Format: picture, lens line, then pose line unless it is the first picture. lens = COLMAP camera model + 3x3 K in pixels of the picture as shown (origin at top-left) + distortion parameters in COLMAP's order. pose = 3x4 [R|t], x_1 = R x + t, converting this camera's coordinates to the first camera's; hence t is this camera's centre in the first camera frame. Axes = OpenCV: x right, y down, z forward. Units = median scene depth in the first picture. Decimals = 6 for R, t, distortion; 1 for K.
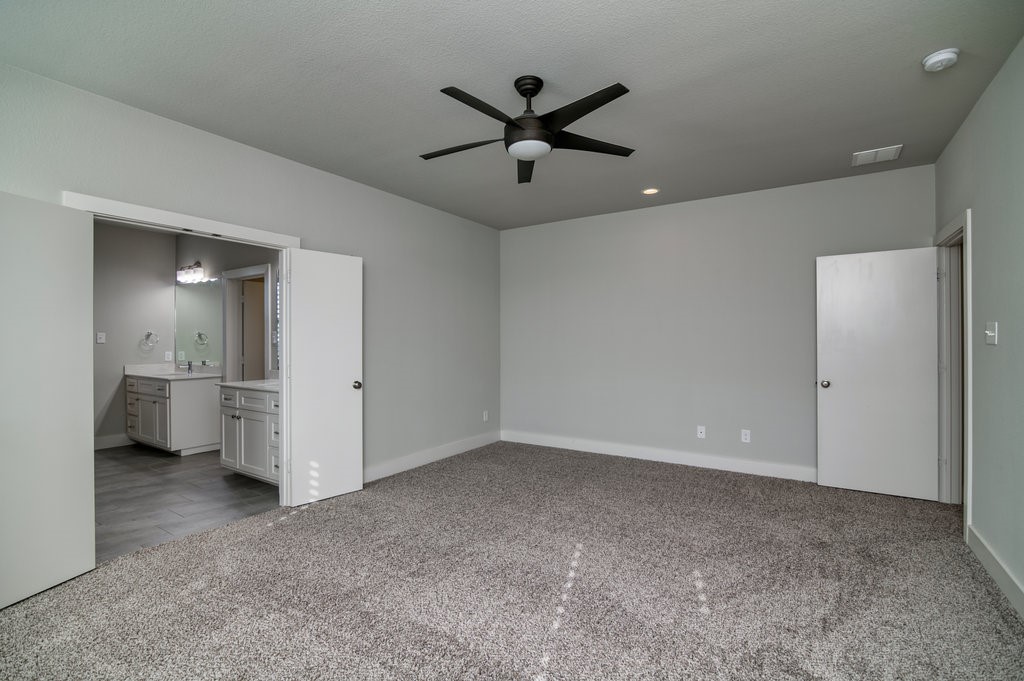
lens RADIAL K [[466.3, 0, 527.1], [0, 466.3, 340.4], [0, 0, 1]] dist [-0.029290, -0.000026]
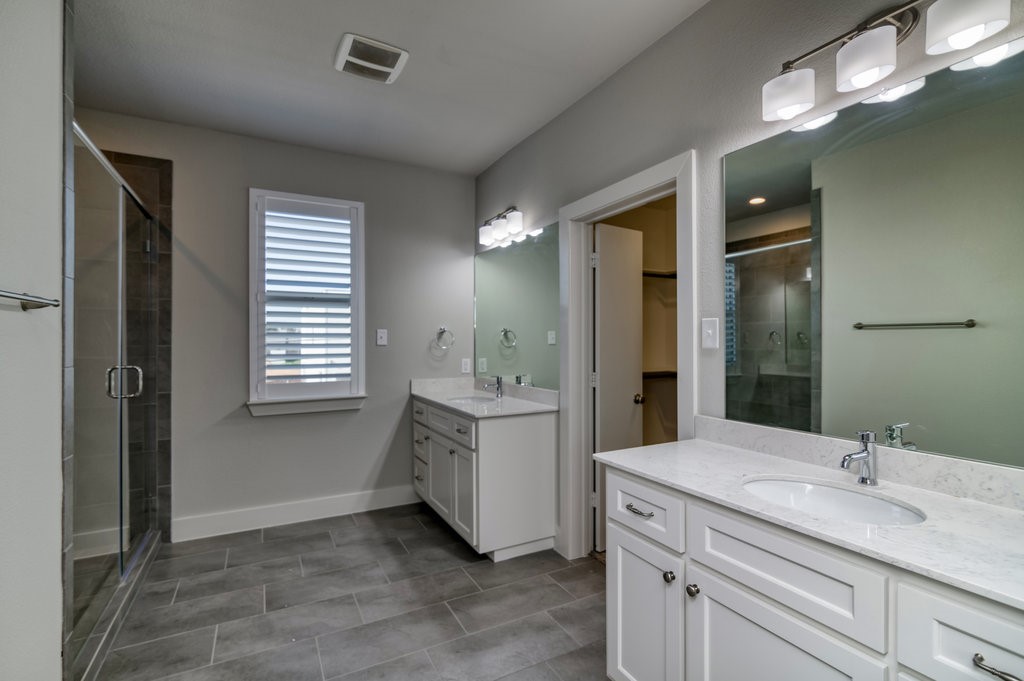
lens RADIAL K [[468.9, 0, 512.0], [0, 468.9, 340.5], [0, 0, 1]] dist [0.001184, 0.000449]
pose [[0.865777, 0.000326, -0.500430, -0.436668], [-0.000224, 1.000000, 0.000265, -0.001206], [0.500430, -0.000117, 0.865777, 0.507467]]
